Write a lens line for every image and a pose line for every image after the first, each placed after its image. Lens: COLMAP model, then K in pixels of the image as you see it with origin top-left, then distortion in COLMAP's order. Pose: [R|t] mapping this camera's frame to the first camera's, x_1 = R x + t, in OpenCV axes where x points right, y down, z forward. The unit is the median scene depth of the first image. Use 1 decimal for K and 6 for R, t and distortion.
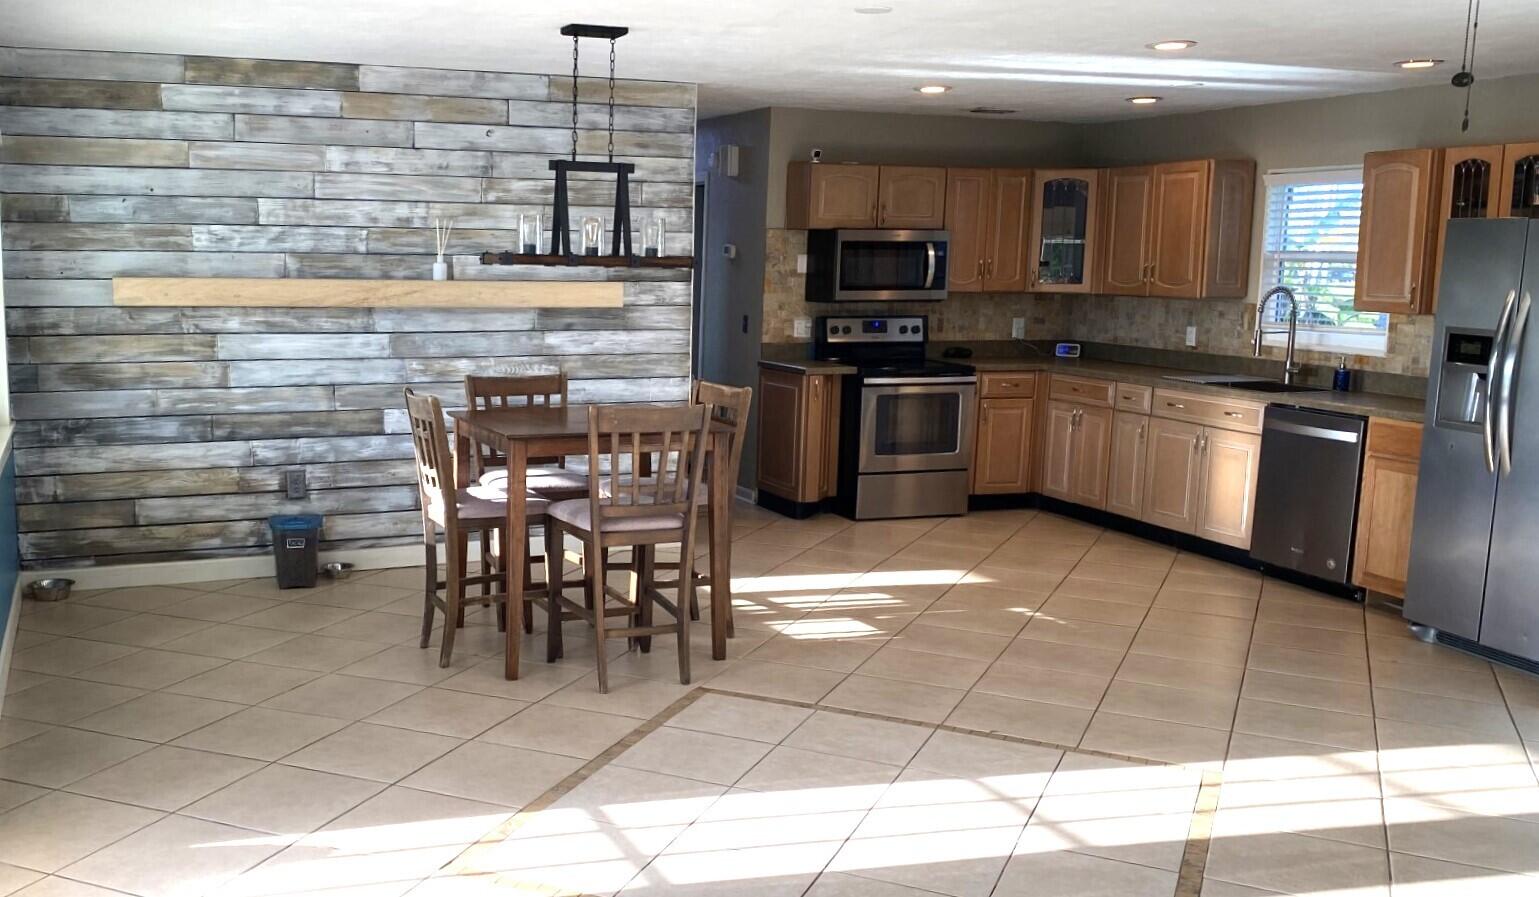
lens RADIAL K [[1448.2, 0, 660.9], [0, 1448.2, 481.4], [0, 0, 1]] dist [0.168206, -0.434727]
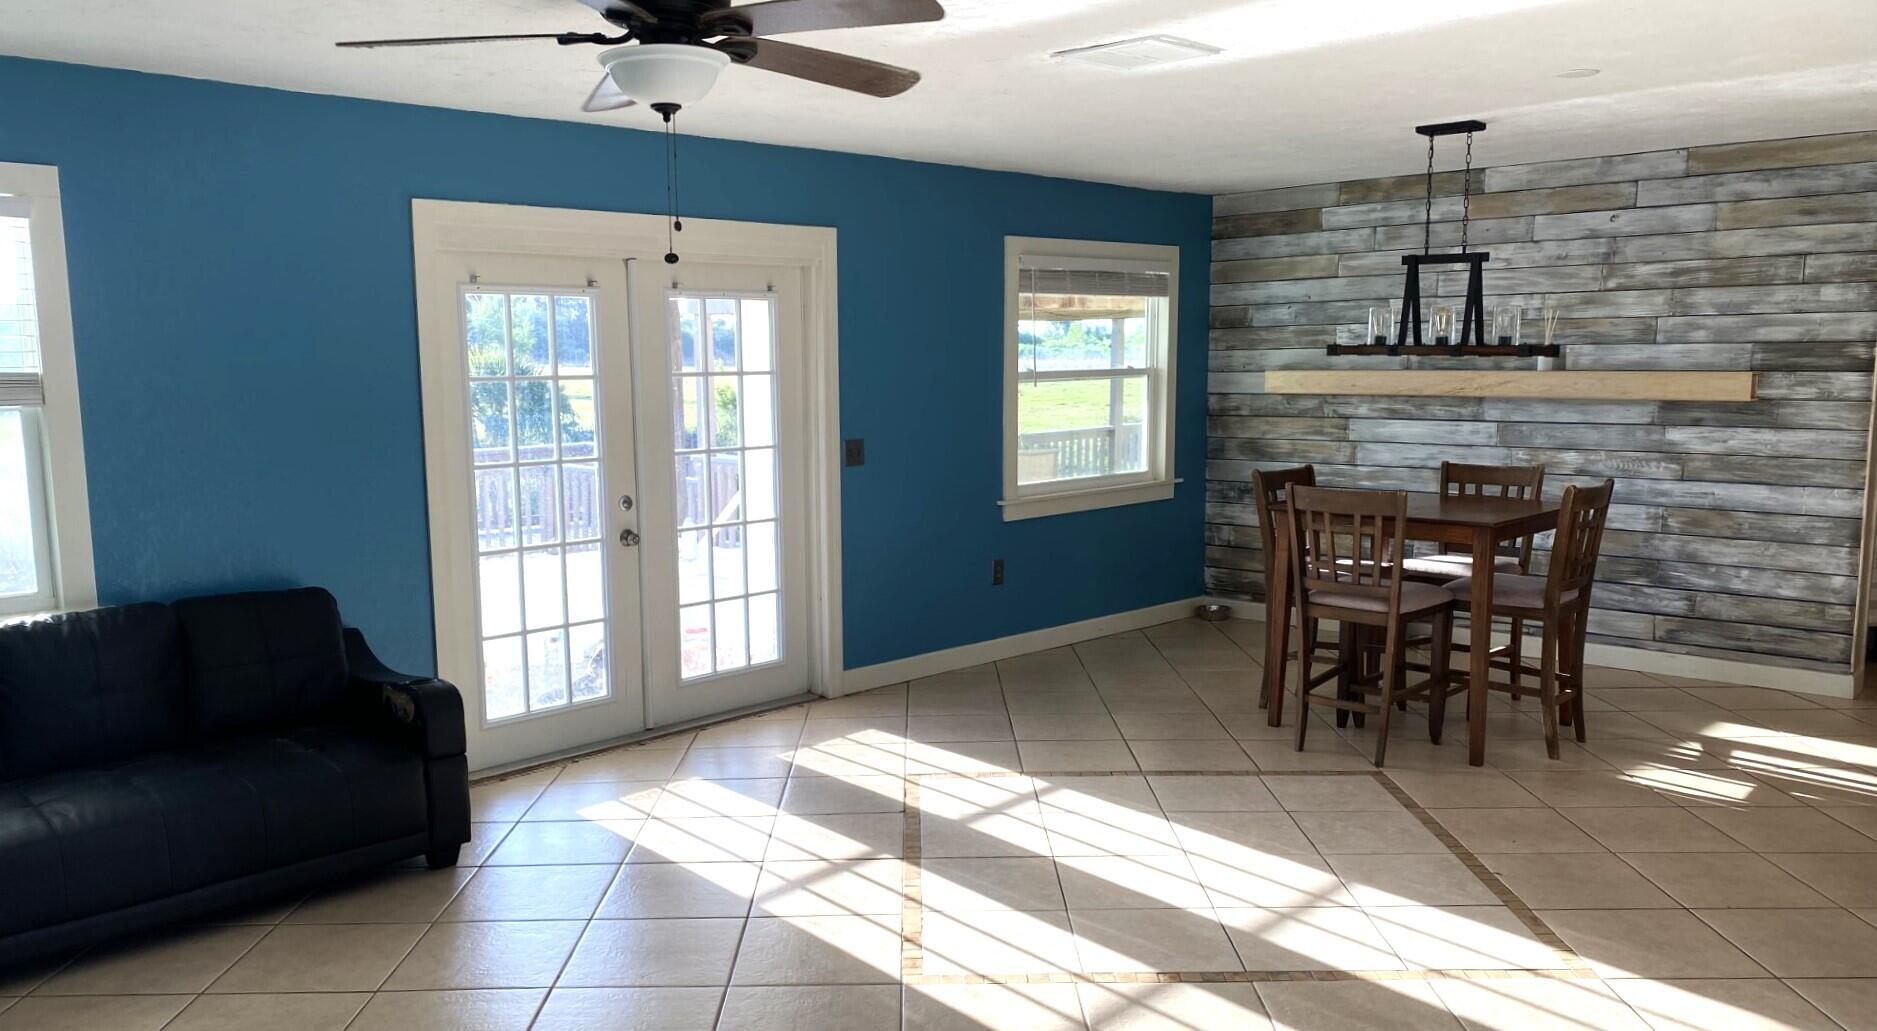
lens RADIAL K [[1469.3, 0, 920.2], [0, 1469.3, 561.2], [0, 0, 1]] dist [0.039133, -0.041439]
pose [[0.431764, 0.115224, -0.894597, 0.590665], [-0.128840, 0.989515, 0.065267, -0.020673], [0.892738, 0.087079, 0.442082, 0.188070]]
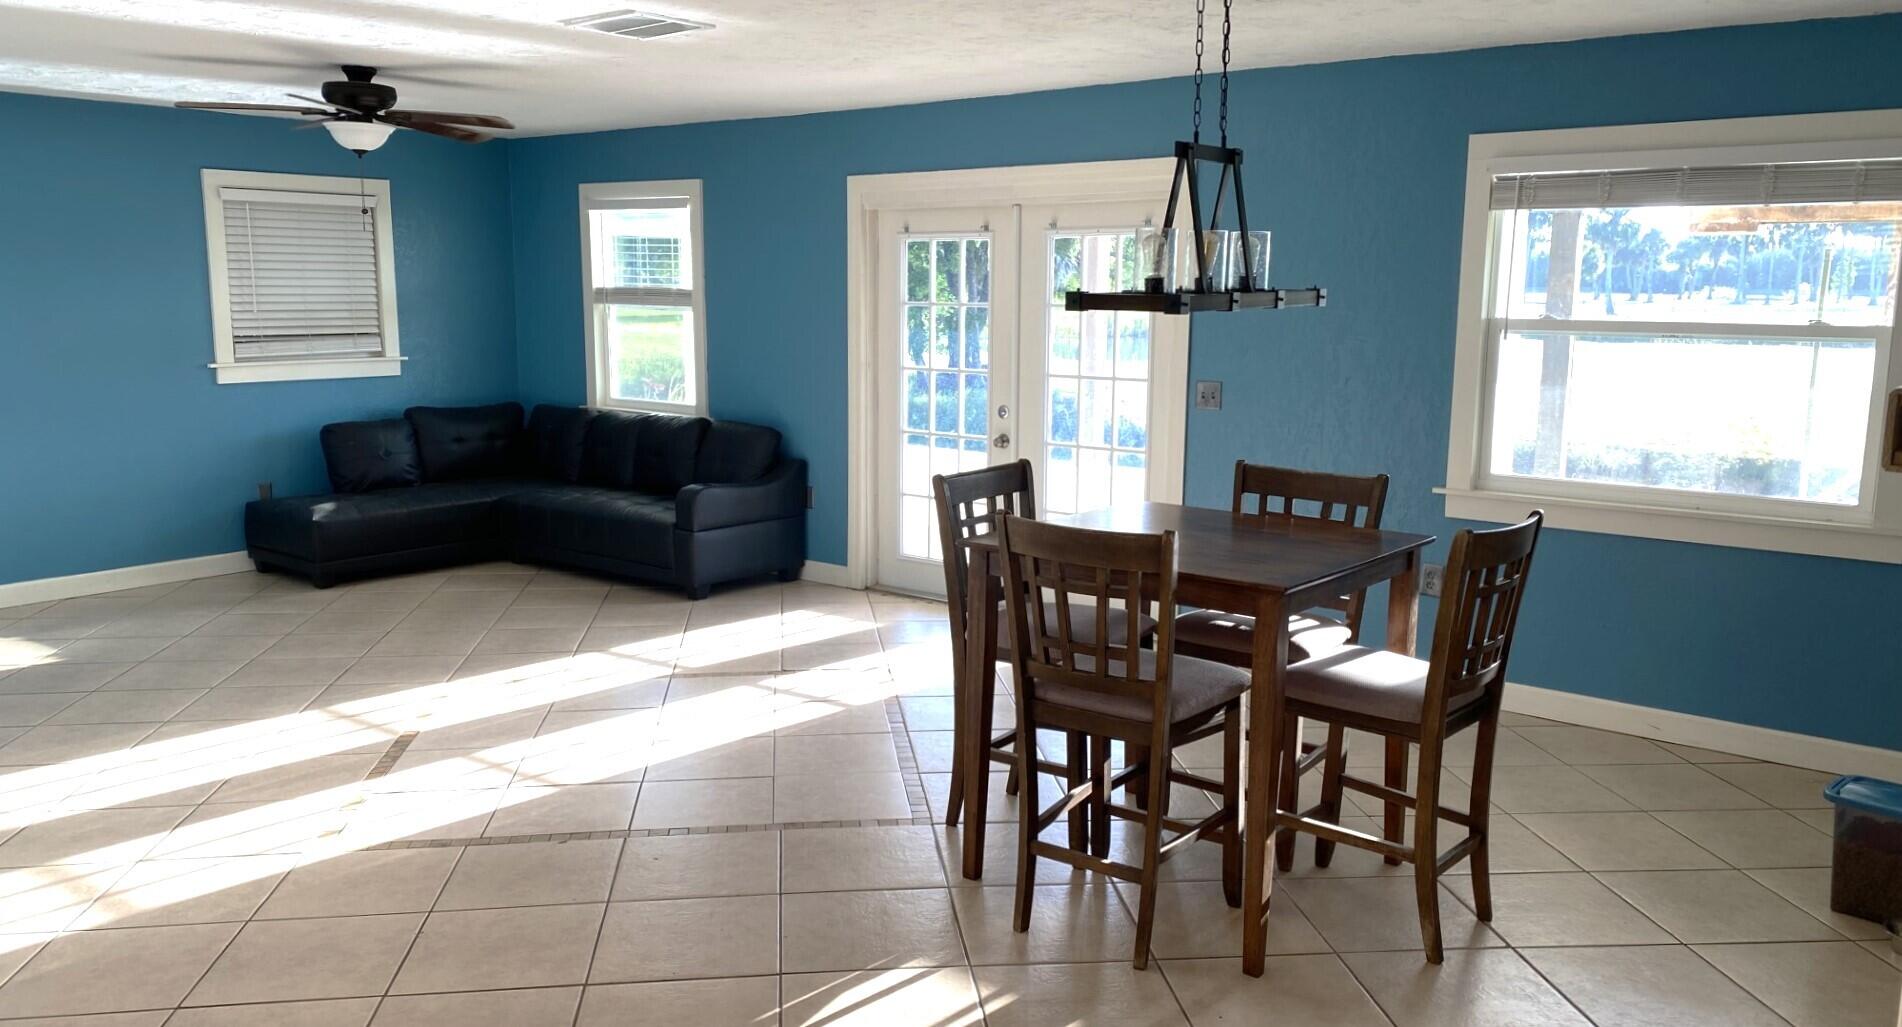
lens RADIAL K [[1502.2, 0, 951.0], [0, 1502.2, 513.5], [0, 0, 1]] dist [0.074958, 0.000960]
pose [[-0.856058, 0.064725, -0.512812, 0.322788], [-0.097224, 0.954255, 0.282744, -0.196727], [0.507654, 0.291903, -0.810605, 1.236594]]
